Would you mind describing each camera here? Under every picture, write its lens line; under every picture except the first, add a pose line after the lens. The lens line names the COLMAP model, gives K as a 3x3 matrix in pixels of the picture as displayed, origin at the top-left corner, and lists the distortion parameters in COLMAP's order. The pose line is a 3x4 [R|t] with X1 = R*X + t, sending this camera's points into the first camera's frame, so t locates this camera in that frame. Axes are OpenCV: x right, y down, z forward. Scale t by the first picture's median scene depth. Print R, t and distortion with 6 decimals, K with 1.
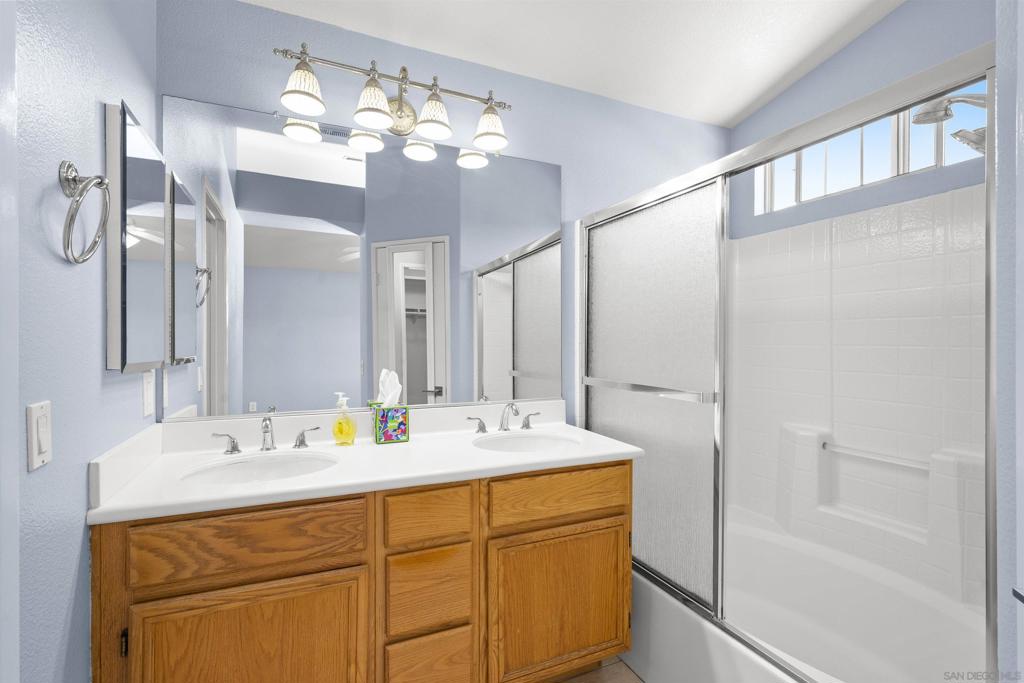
lens RADIAL K [[472.4, 0, 513.5], [0, 472.4, 341.9], [0, 0, 1]] dist [0.000099, -0.000365]
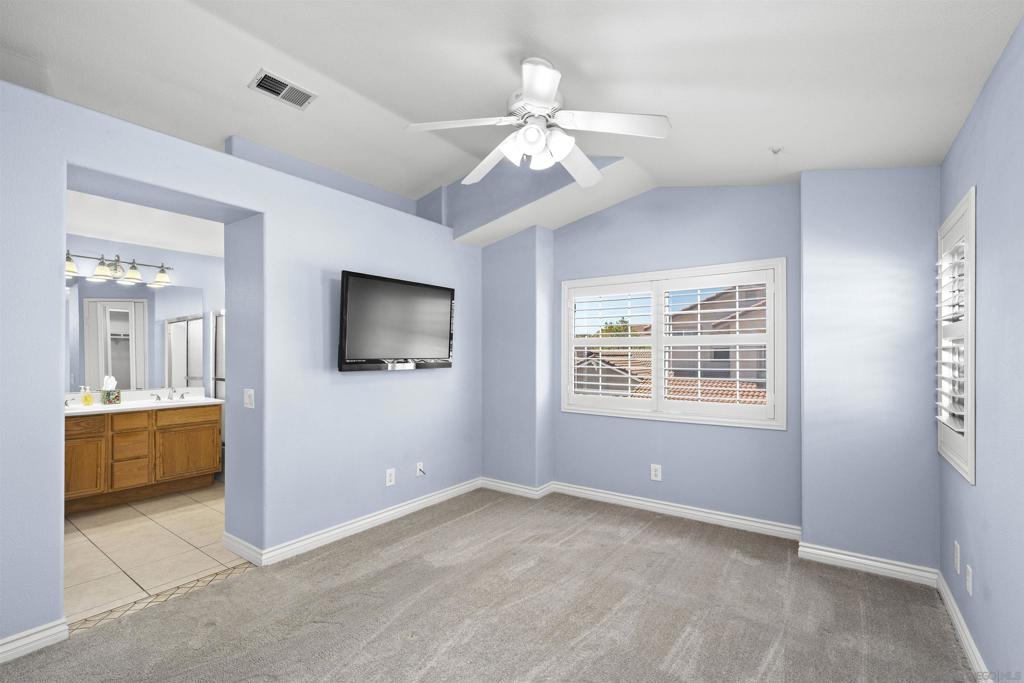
lens RADIAL K [[472.4, 0, 539.5], [0, 472.4, 350.3], [0, 0, 1]] dist [0.000099, -0.000365]
pose [[0.862327, 0.000300, 0.506352, 0.464257], [-0.000696, 1.000000, 0.000593, -0.085650], [-0.506352, -0.000864, 0.862327, -2.481943]]
